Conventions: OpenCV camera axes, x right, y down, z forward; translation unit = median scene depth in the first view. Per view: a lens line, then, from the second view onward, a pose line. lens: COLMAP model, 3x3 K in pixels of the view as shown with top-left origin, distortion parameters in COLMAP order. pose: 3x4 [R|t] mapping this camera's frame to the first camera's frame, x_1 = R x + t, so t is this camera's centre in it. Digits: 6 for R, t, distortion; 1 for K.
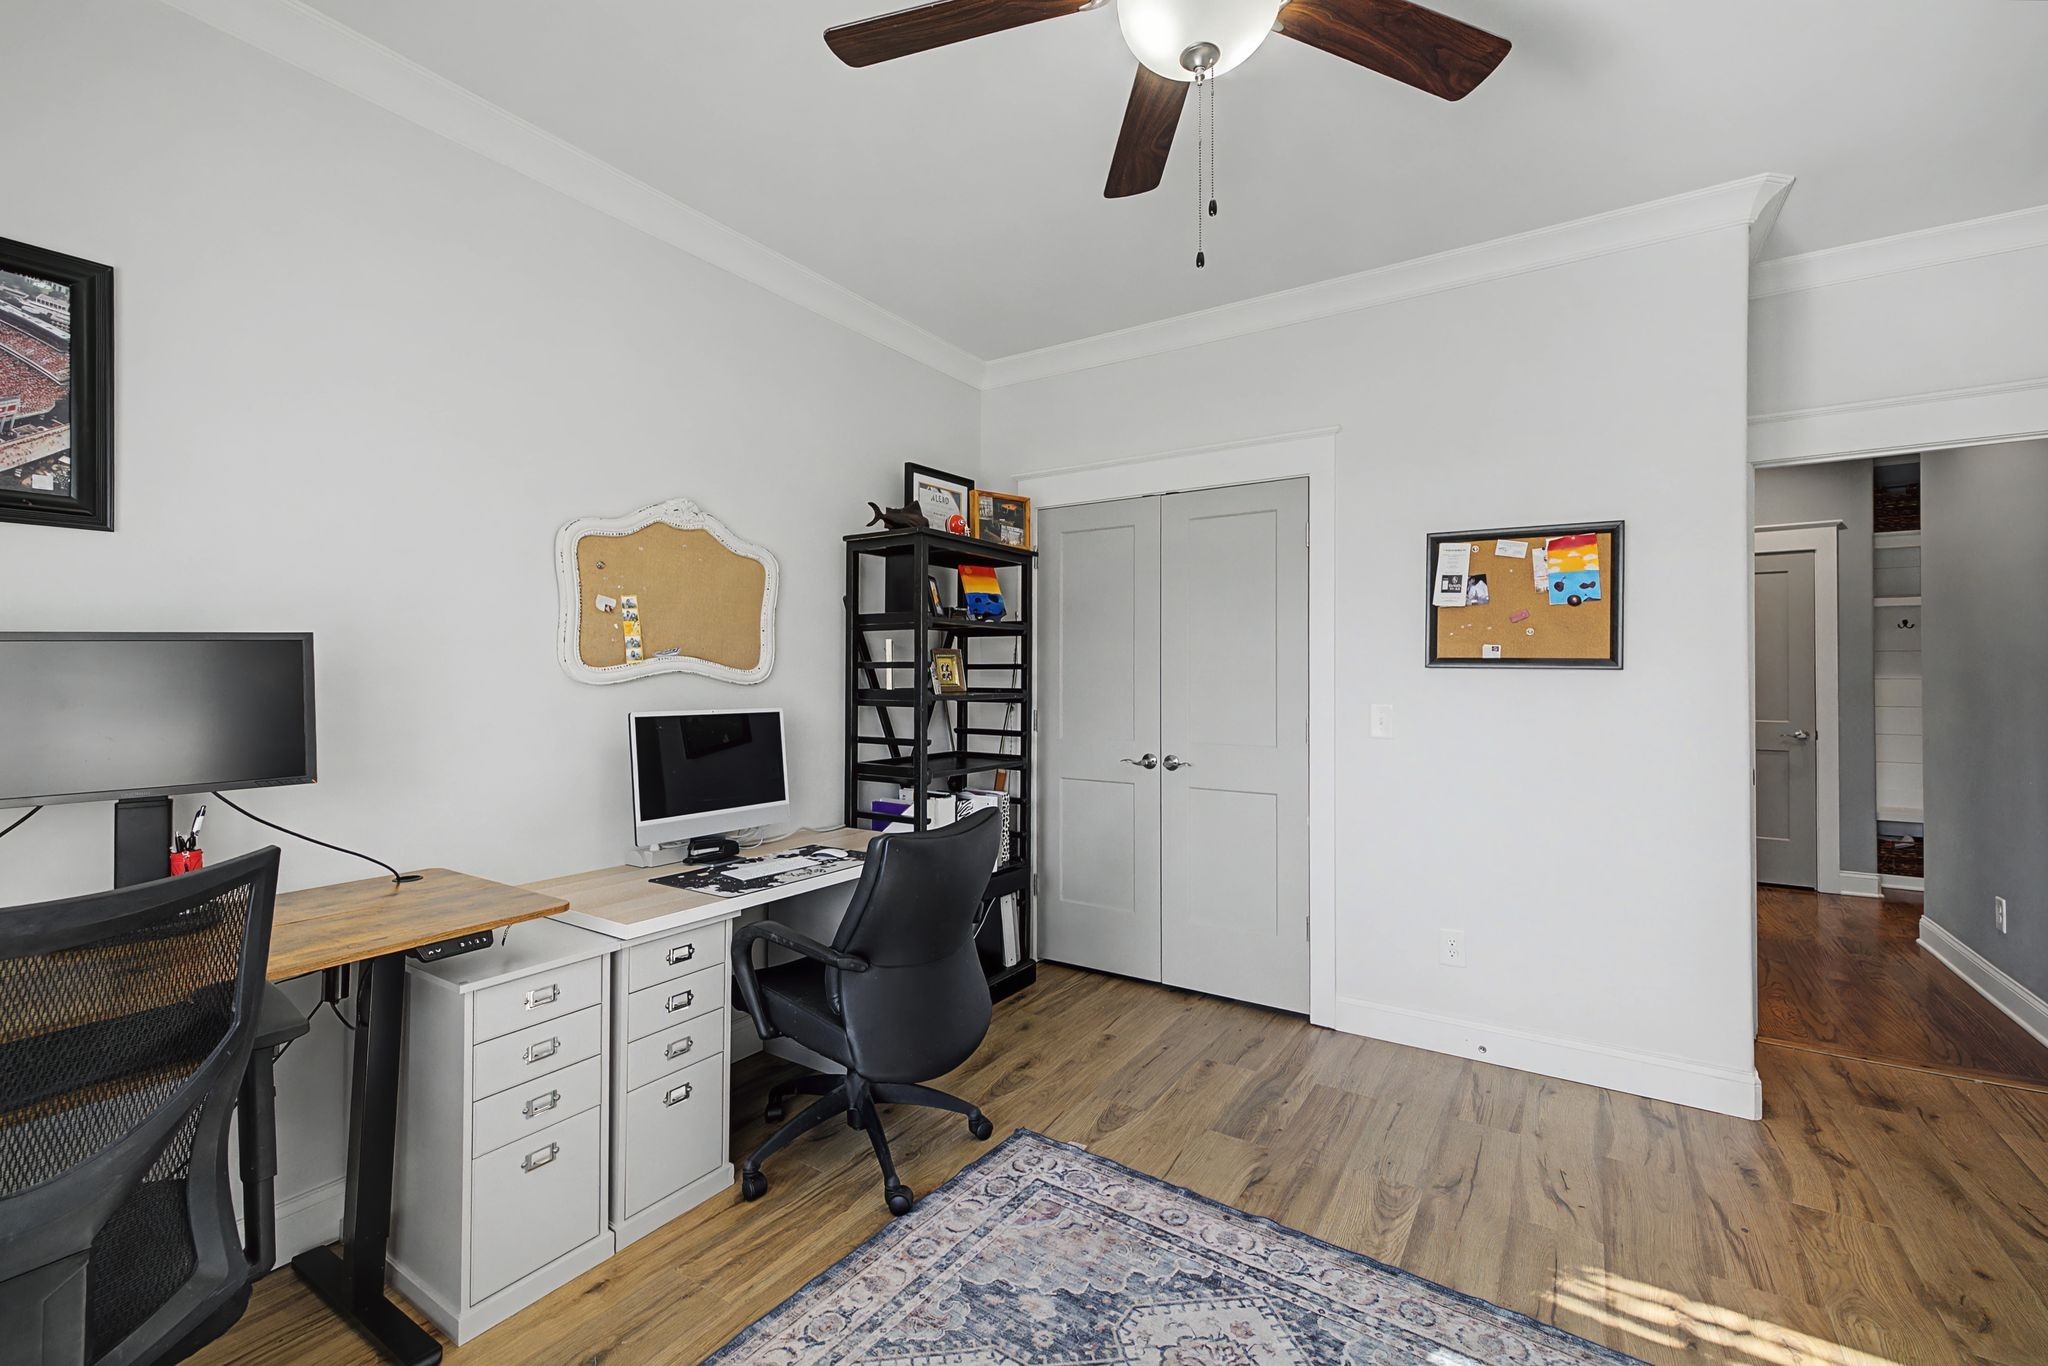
lens RADIAL K [[861.8, 0, 1033.5], [0, 861.8, 668.4], [0, 0, 1]] dist [0.009852, 0.000394]
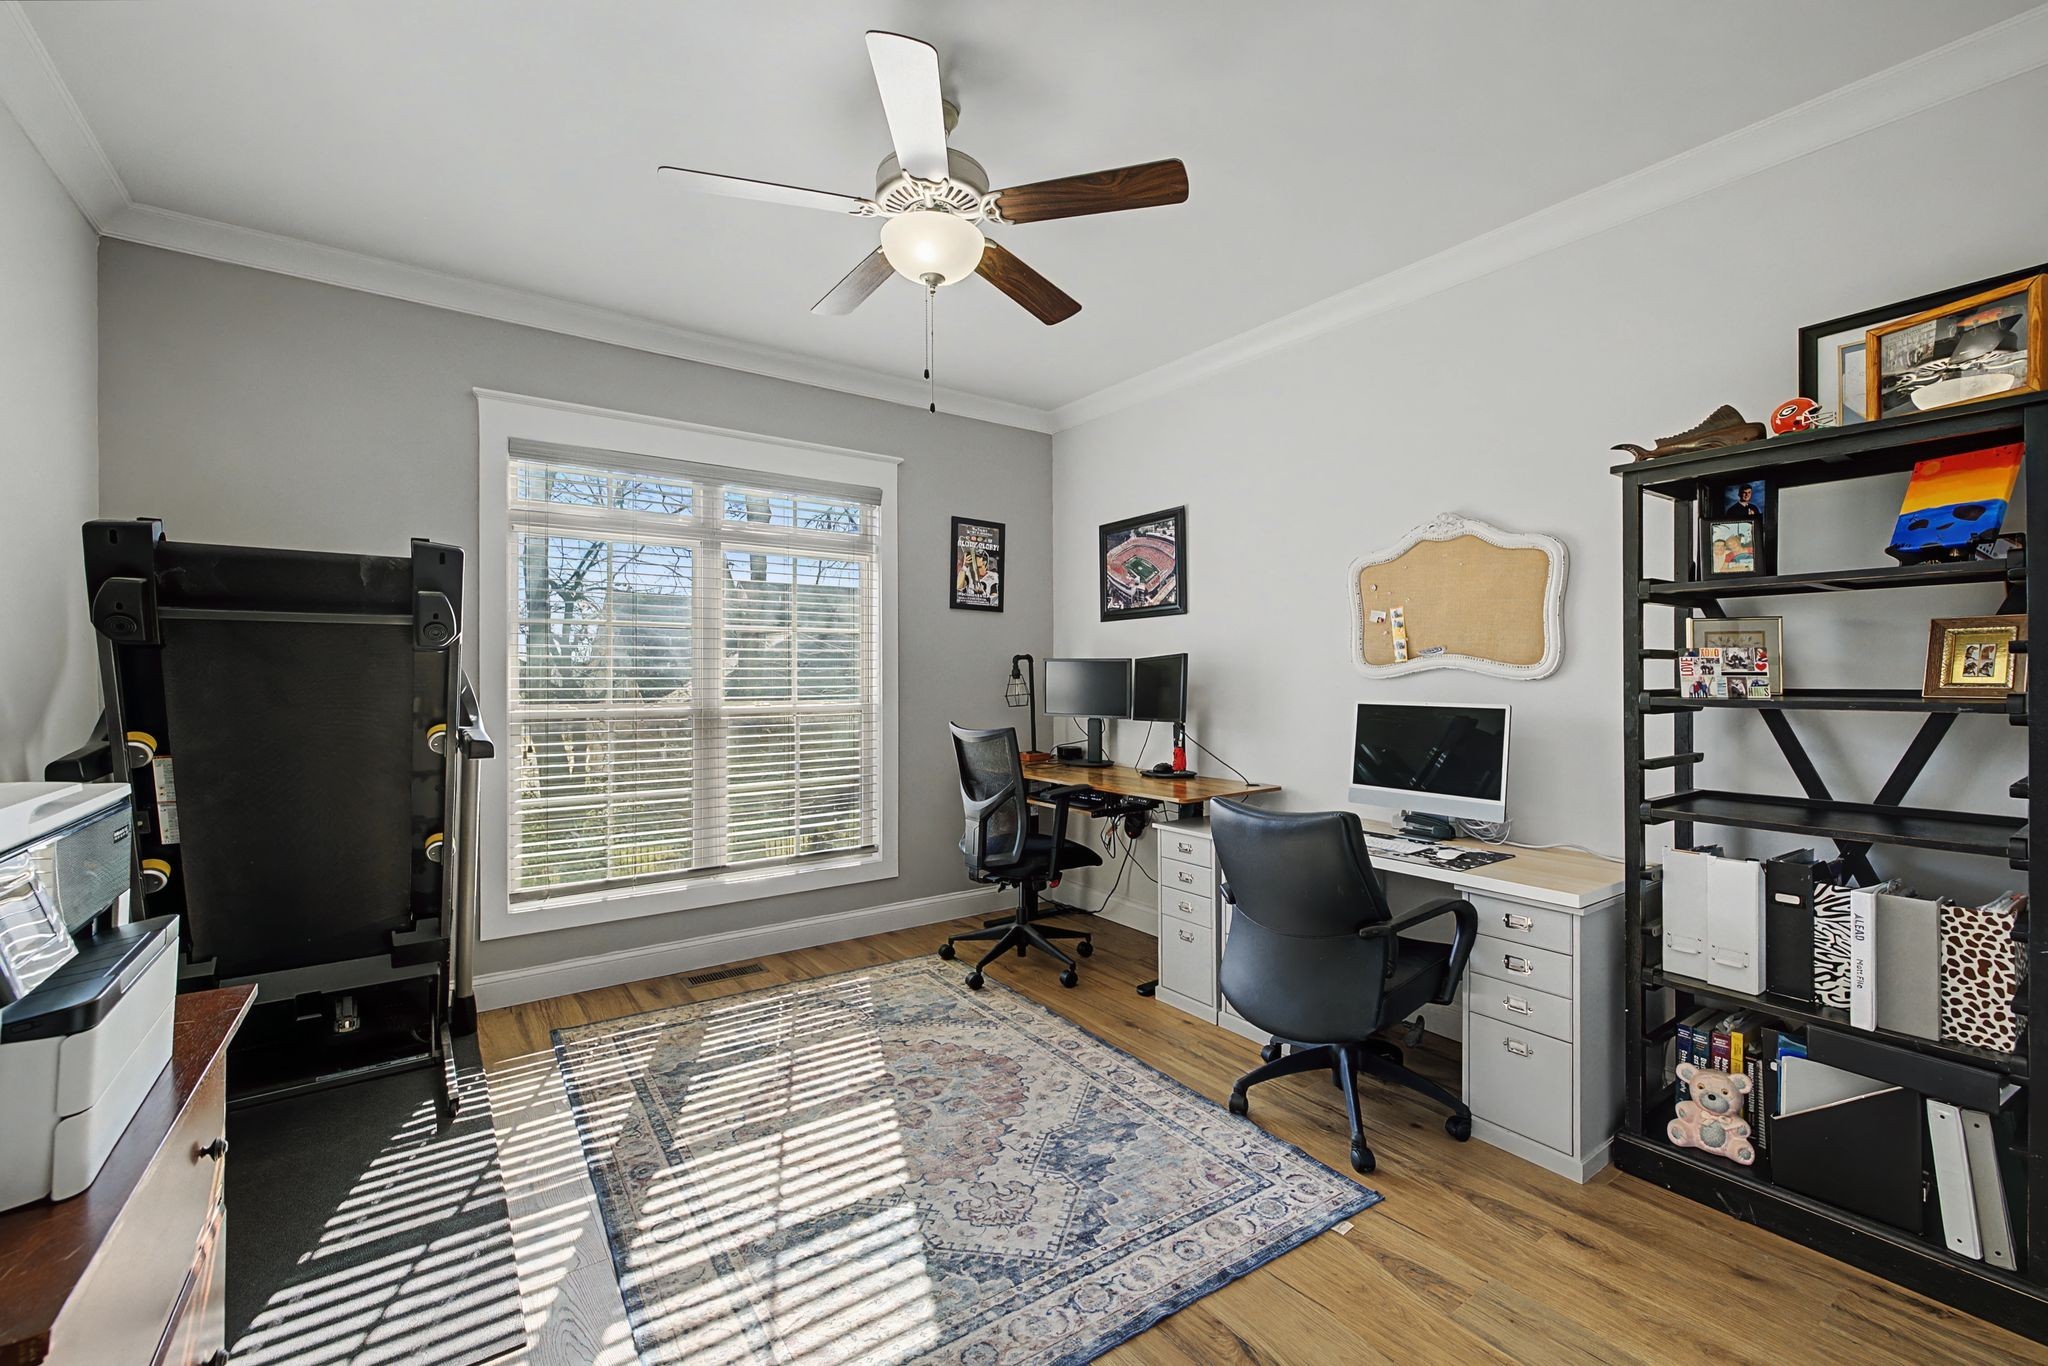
lens RADIAL K [[861.8, 0, 1031.0], [0, 861.8, 684.2], [0, 0, 1]] dist [0.009852, 0.000394]
pose [[-0.357120, 0.007890, -0.934025, 0.984776], [0.009985, 0.999939, 0.004629, 0.016359], [0.934005, -0.007673, -0.357177, 1.065816]]
